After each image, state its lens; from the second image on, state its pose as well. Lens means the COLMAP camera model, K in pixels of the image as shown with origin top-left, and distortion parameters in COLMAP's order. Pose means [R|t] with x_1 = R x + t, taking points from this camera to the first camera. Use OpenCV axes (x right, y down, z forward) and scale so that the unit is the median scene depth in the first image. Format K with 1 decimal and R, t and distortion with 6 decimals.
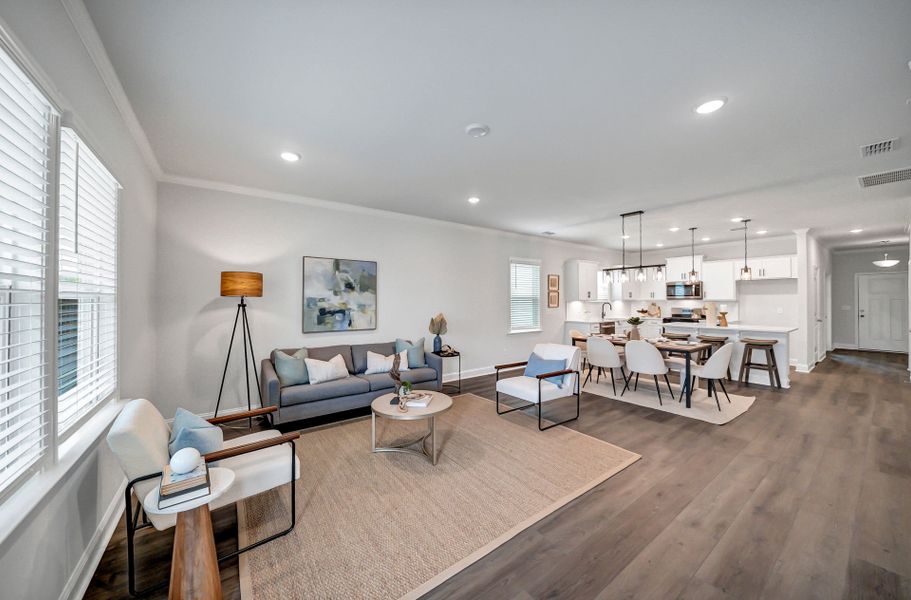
lens RADIAL K [[320.7, 0, 448.7], [0, 320.7, 294.5], [0, 0, 1]] dist [-0.008019, -0.000505]
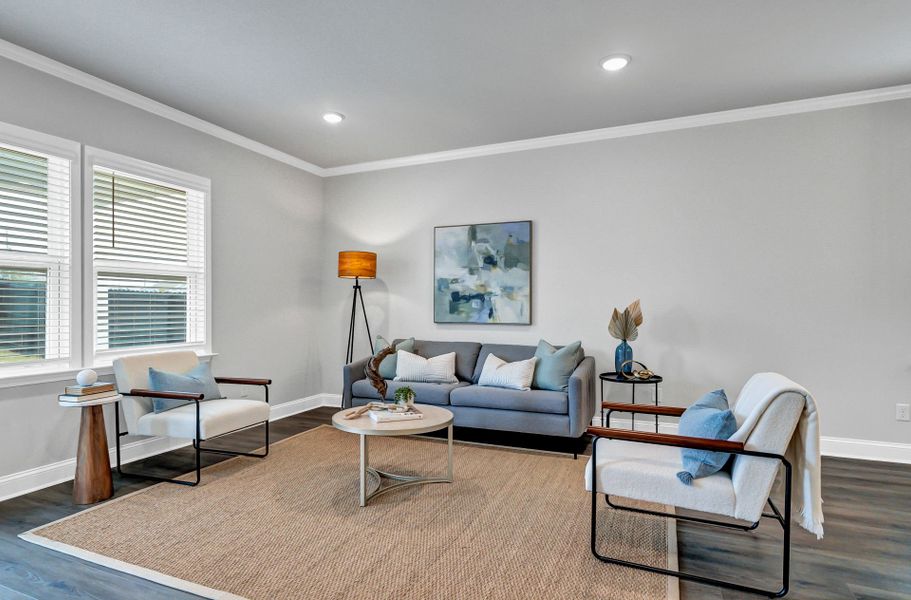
lens RADIAL K [[476.0, 0, 450.7], [0, 476.0, 303.5], [0, 0, 1]] dist [0.000068, 0.002134]
pose [[0.514899, -0.006282, -0.857228, 0.541121], [0.017417, 0.999843, 0.003134, 0.062865], [0.857074, -0.016544, 0.514928, 0.385083]]
